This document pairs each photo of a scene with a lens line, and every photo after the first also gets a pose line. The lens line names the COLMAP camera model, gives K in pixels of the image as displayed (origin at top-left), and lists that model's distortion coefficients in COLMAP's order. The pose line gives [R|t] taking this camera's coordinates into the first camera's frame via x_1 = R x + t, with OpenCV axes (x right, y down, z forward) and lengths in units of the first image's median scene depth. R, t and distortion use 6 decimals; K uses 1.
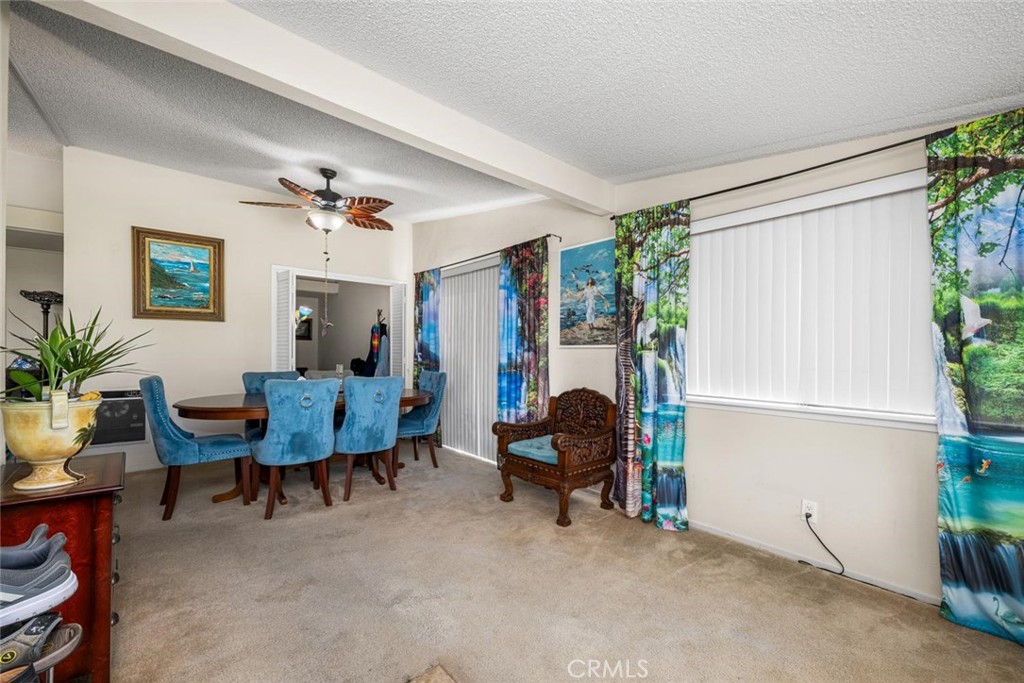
lens RADIAL K [[419.6, 0, 521.4], [0, 419.6, 351.9], [0, 0, 1]] dist [0.003030, -0.001039]
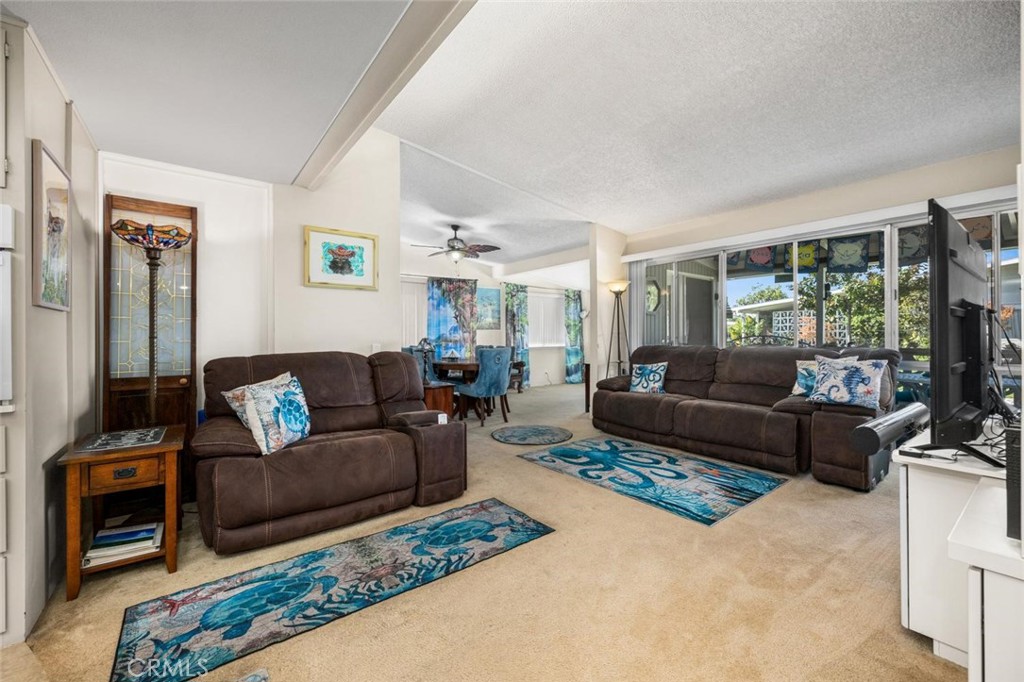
lens RADIAL K [[419.6, 0, 519.9], [0, 419.6, 333.9], [0, 0, 1]] dist [0.003030, -0.001039]
pose [[0.060542, -0.008339, 0.998131, -2.303559], [0.001439, 0.999965, 0.008267, -0.012978], [-0.998165, 0.000936, 0.060552, 0.694091]]
